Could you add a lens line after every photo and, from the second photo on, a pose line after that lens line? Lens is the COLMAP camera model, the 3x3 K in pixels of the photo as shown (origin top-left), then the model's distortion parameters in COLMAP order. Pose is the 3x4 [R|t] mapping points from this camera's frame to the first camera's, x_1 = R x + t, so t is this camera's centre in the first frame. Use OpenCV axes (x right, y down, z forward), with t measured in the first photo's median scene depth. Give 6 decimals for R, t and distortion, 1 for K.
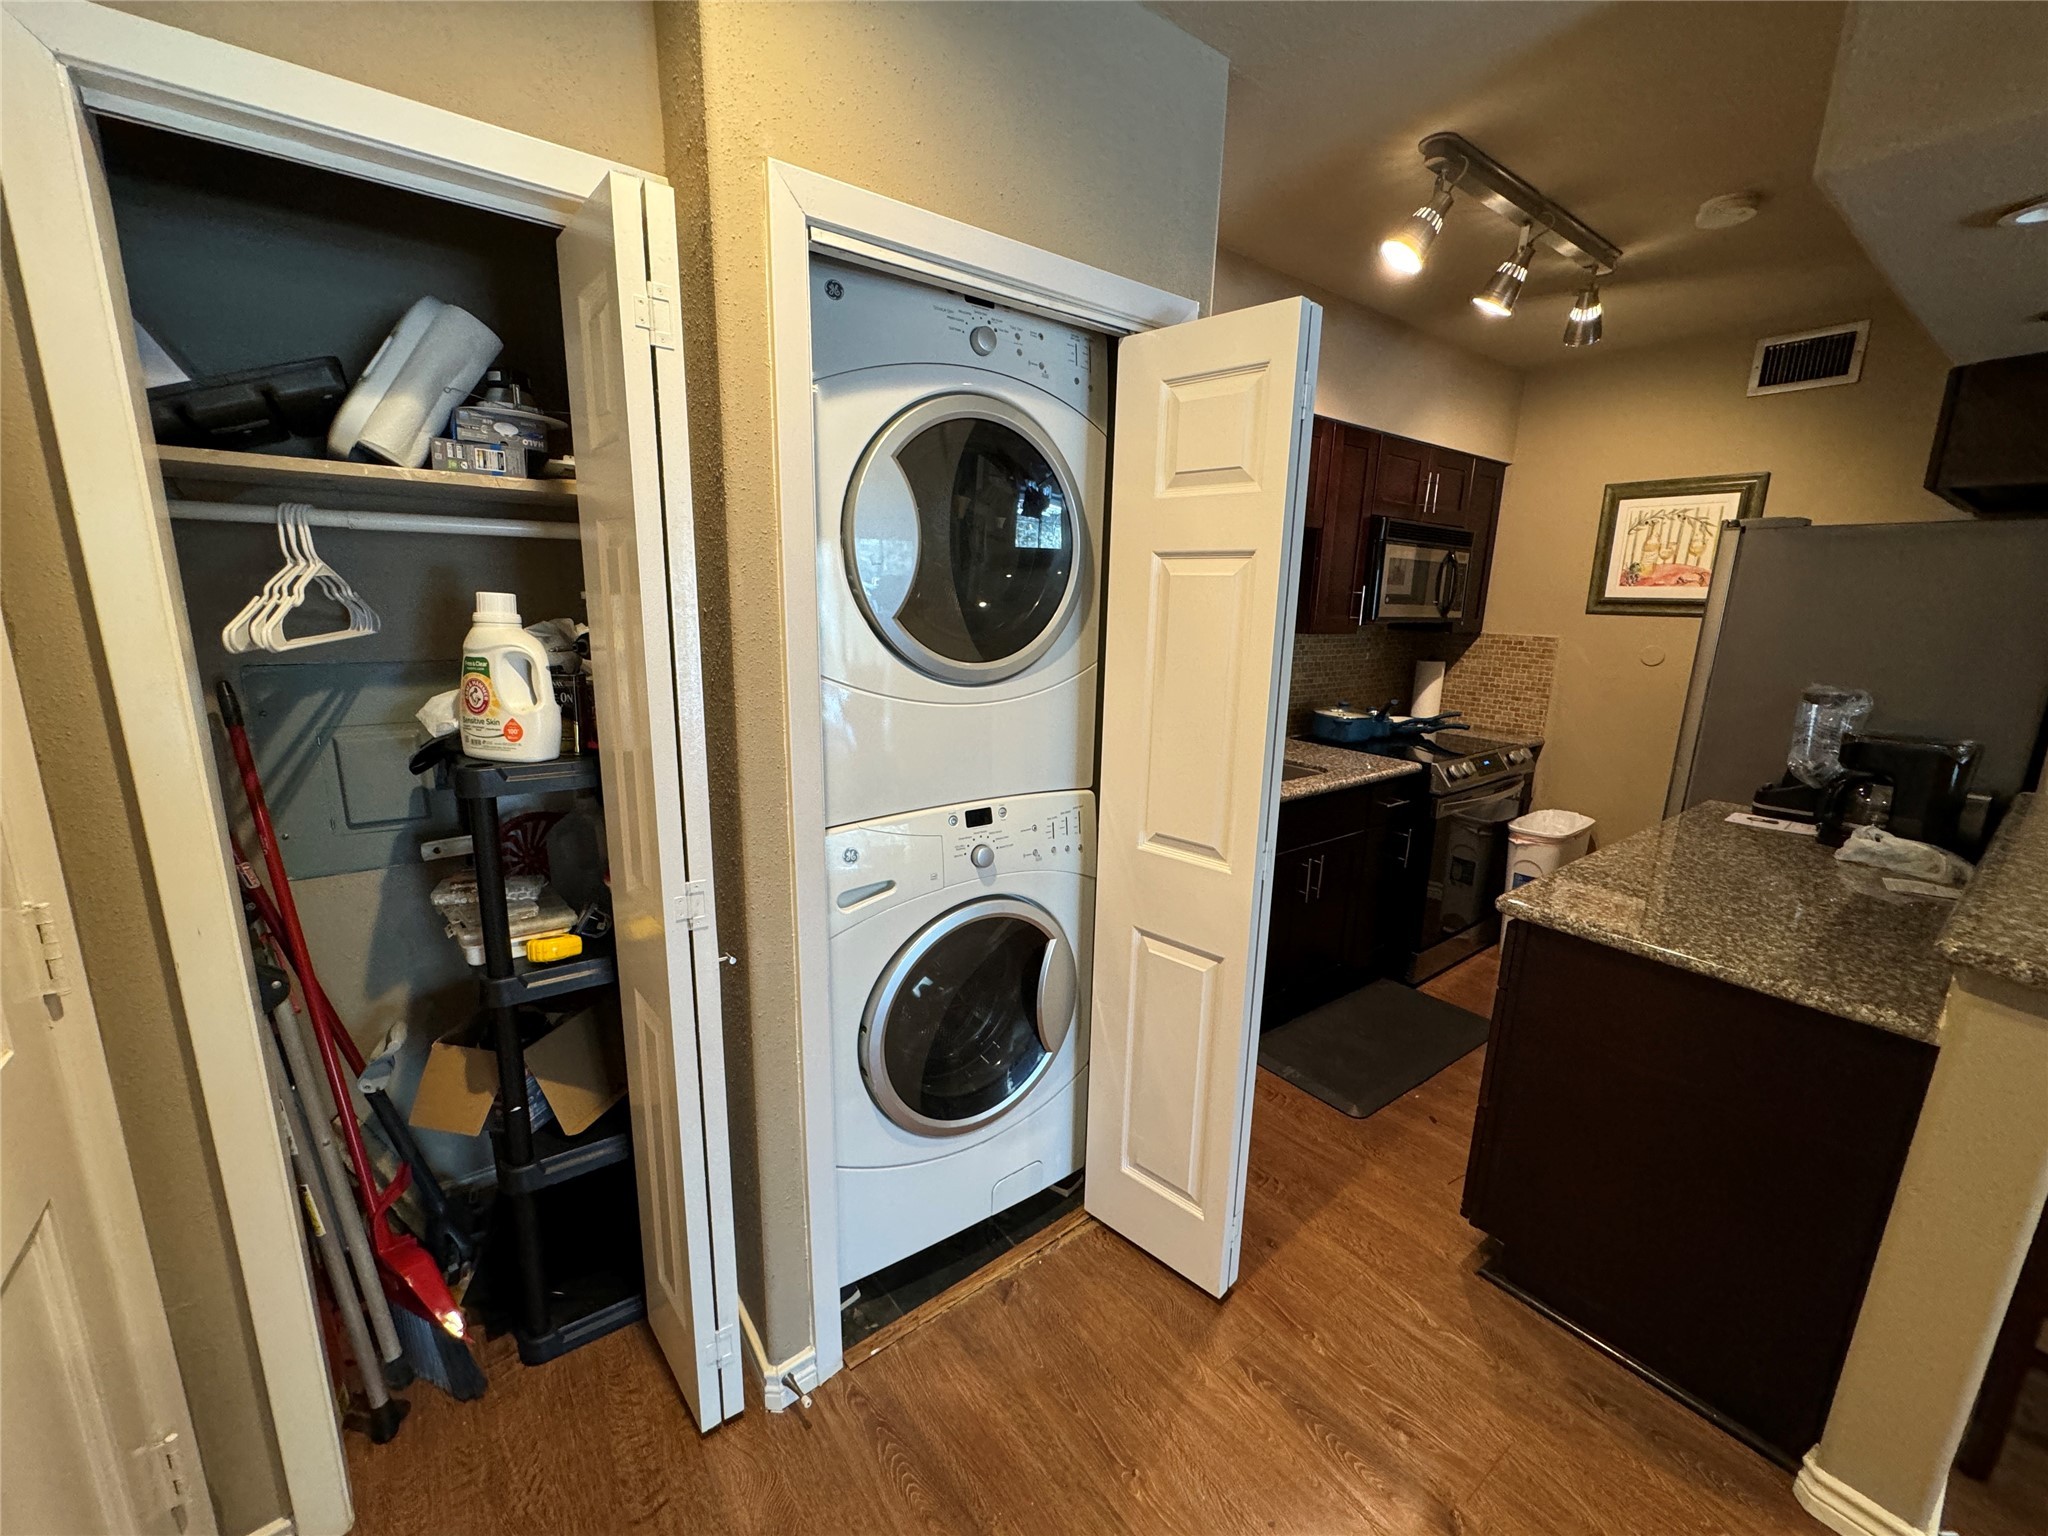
lens RADIAL K [[819.1, 0, 1018.3], [0, 819.1, 770.8], [0, 0, 1]] dist [-0.001447, 0.000628]
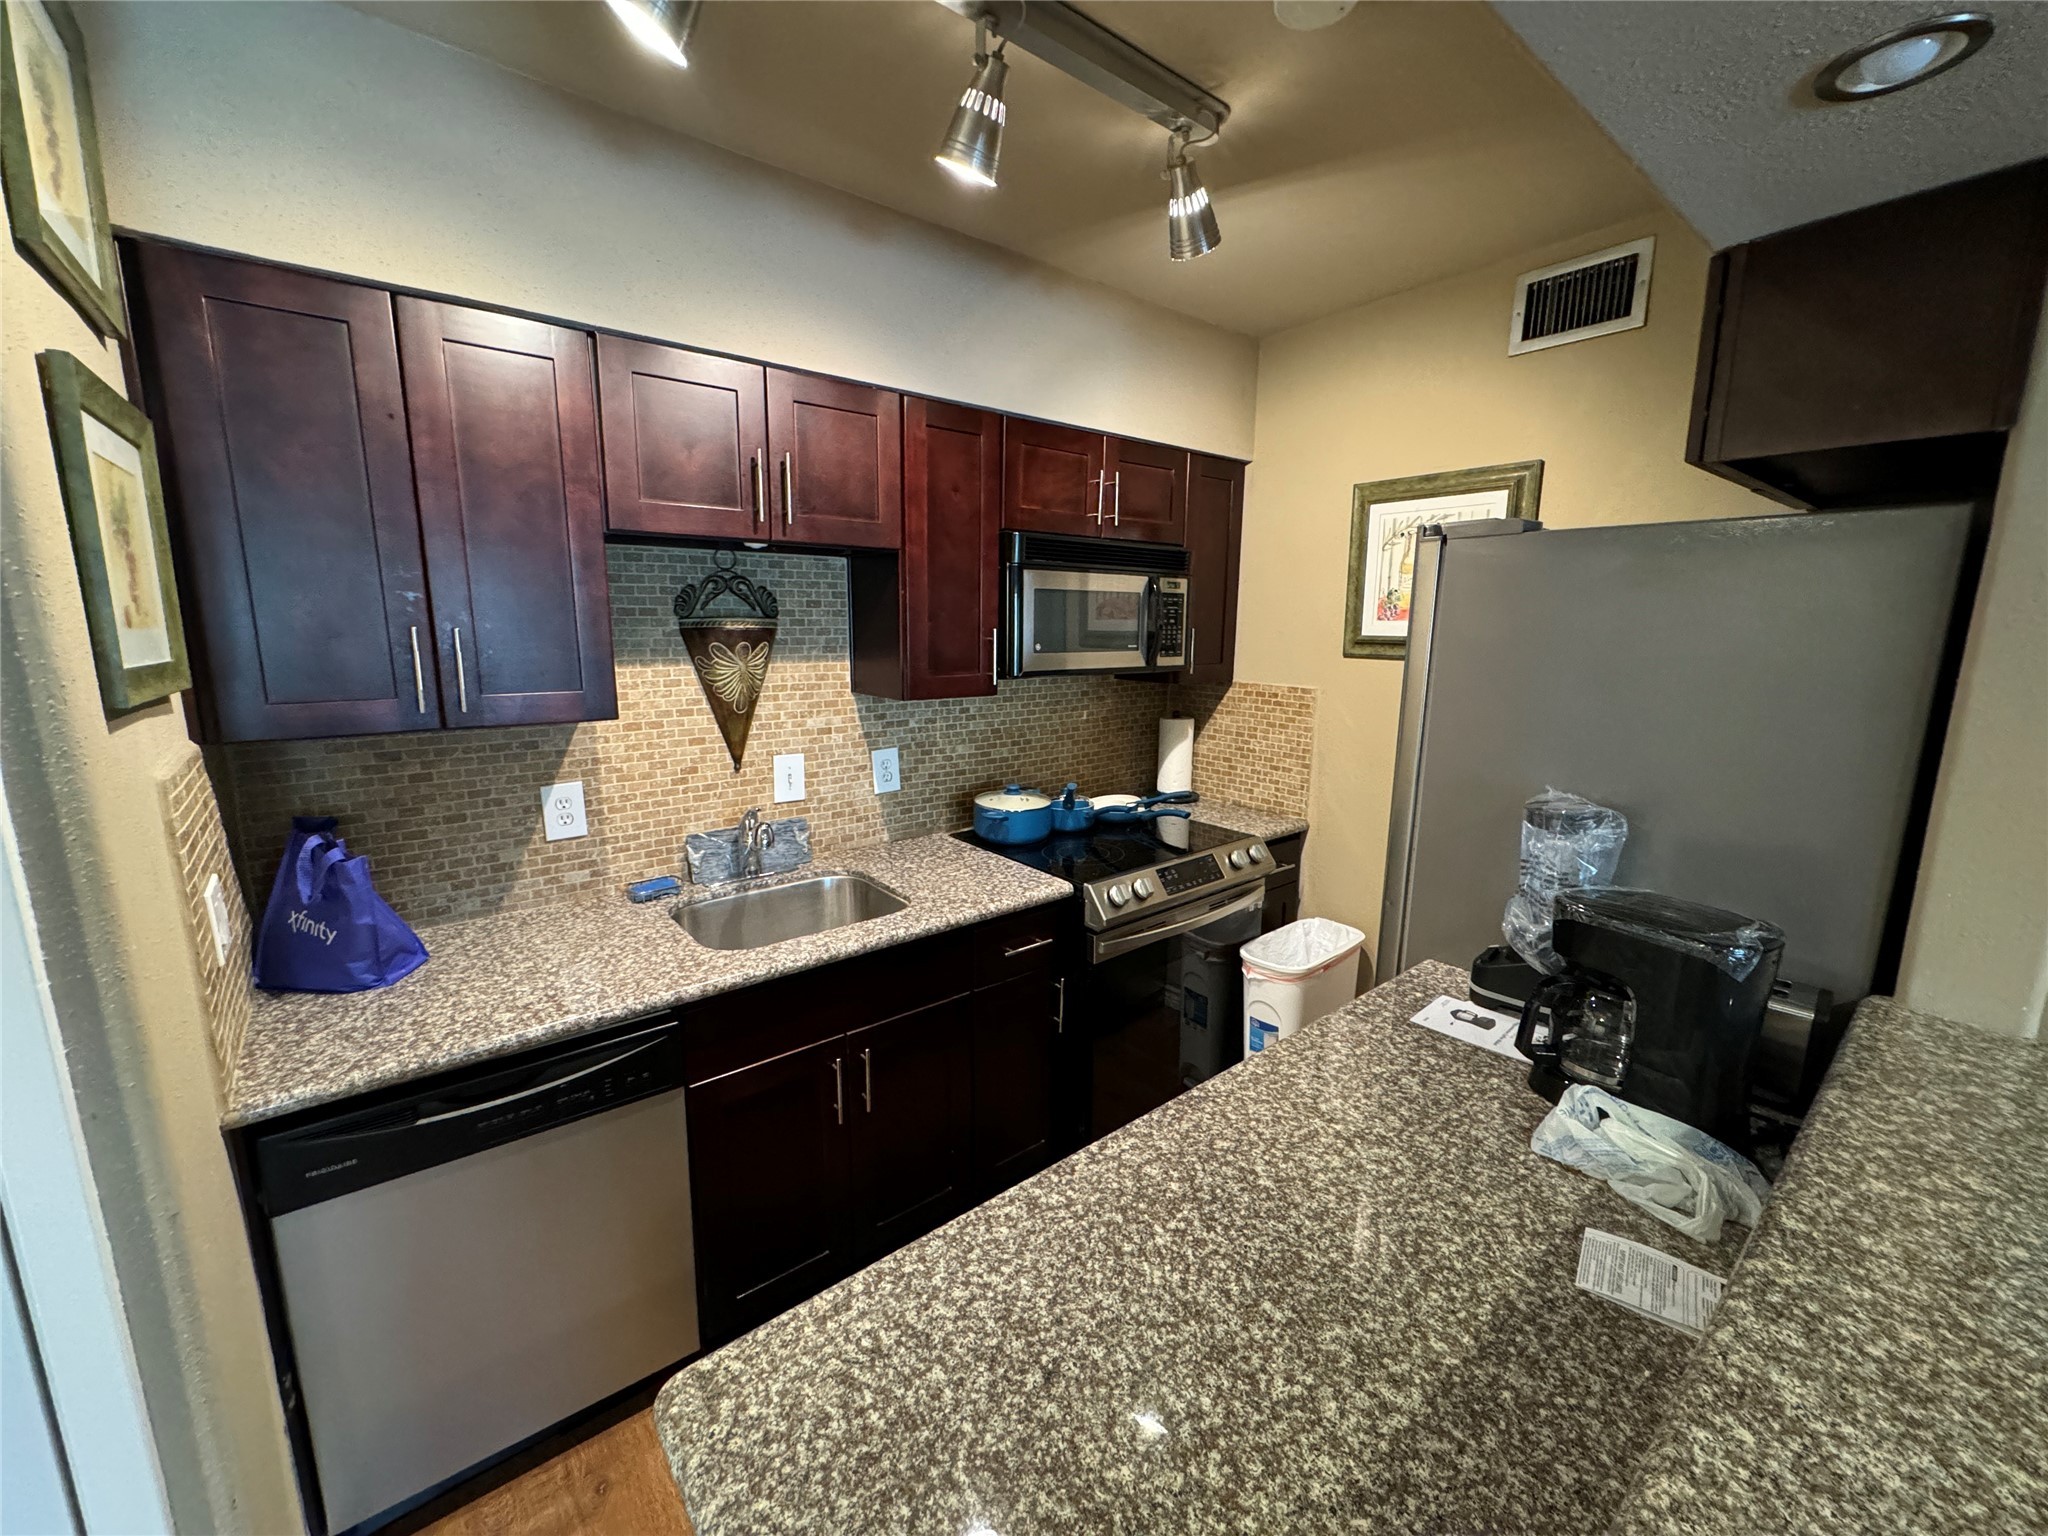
lens RADIAL K [[819.1, 0, 1012.5], [0, 819.1, 771.5], [0, 0, 1]] dist [-0.001447, 0.000628]
pose [[0.999365, -0.024041, 0.026311, 0.410176], [0.024828, 0.999242, -0.029996, -0.080872], [-0.025570, 0.030630, 0.999204, 0.295108]]
